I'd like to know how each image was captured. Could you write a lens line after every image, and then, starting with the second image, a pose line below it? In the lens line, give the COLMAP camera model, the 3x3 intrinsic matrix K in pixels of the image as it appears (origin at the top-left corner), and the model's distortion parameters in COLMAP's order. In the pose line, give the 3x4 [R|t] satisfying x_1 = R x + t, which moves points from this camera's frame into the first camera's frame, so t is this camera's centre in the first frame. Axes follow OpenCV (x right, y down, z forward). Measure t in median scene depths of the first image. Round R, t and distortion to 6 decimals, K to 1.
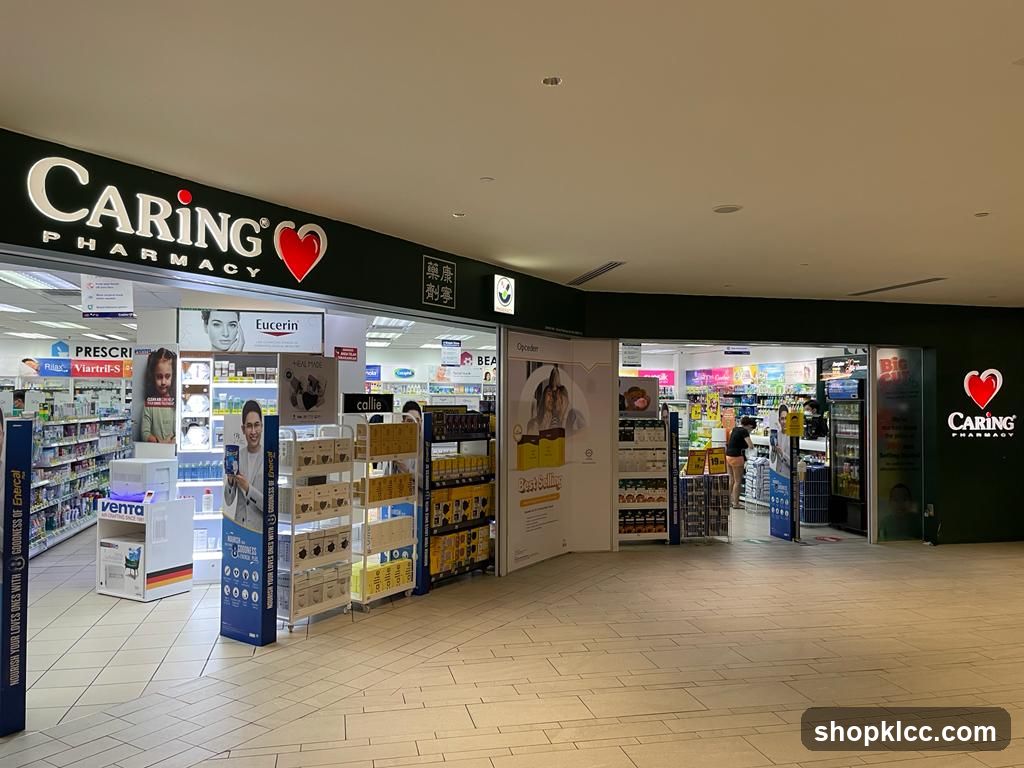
lens RADIAL K [[773.2, 0, 508.6], [0, 773.2, 386.1], [0, 0, 1]] dist [0.093534, -0.106815]
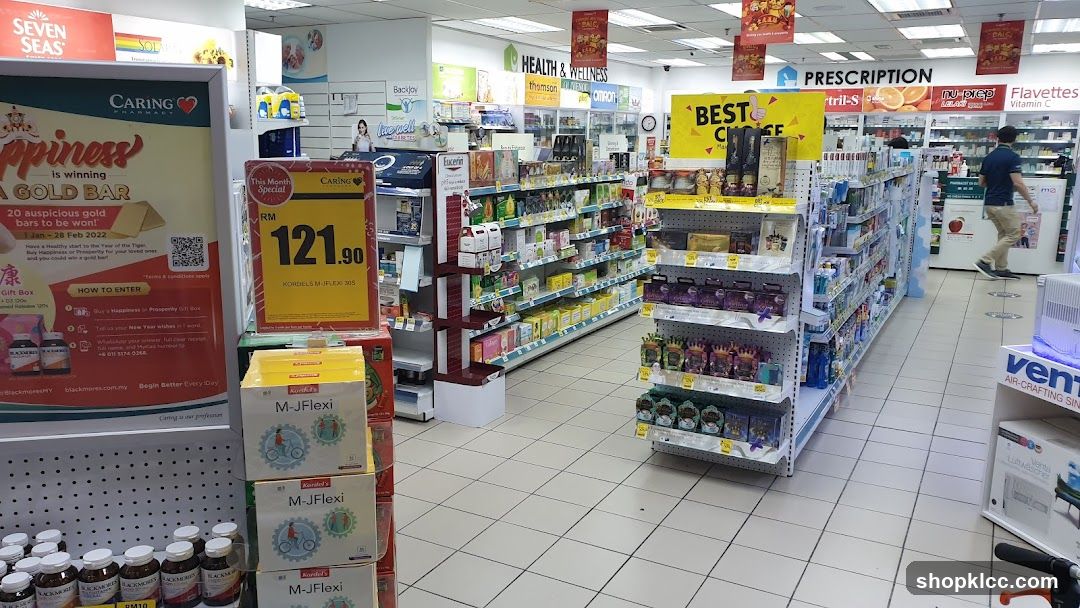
lens RADIAL K [[837.7, 0, 520.7], [0, 837.7, 306.9], [0, 0, 1]] dist [0.008681, -0.006311]
pose [[0.735165, 0.135201, -0.664268, -0.420576], [0.009793, 0.977689, 0.209831, -0.000564], [0.677817, -0.160765, 0.717439, 0.430545]]
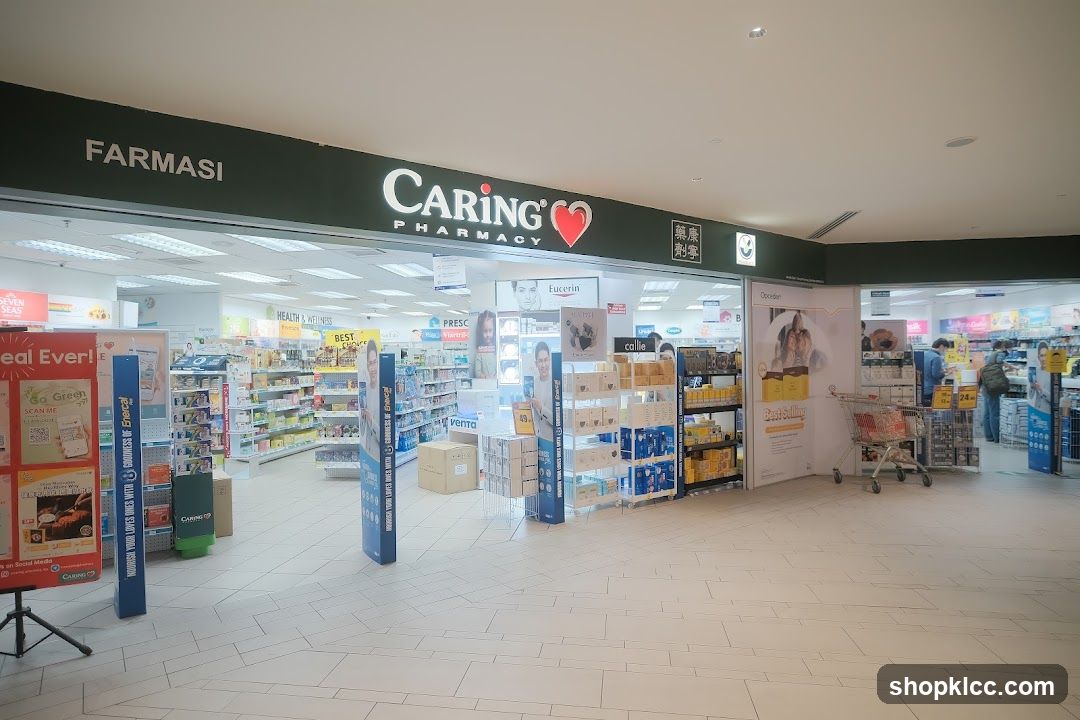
lens RADIAL K [[612.4, 0, 532.7], [0, 612.4, 371.2], [0, 0, 1]] dist [-0.015138, 0.009554]
pose [[0.931097, -0.012831, -0.364547, 0.029715], [0.026454, 0.999125, 0.032399, 0.027778], [0.363812, -0.039810, 0.930621, 0.018320]]
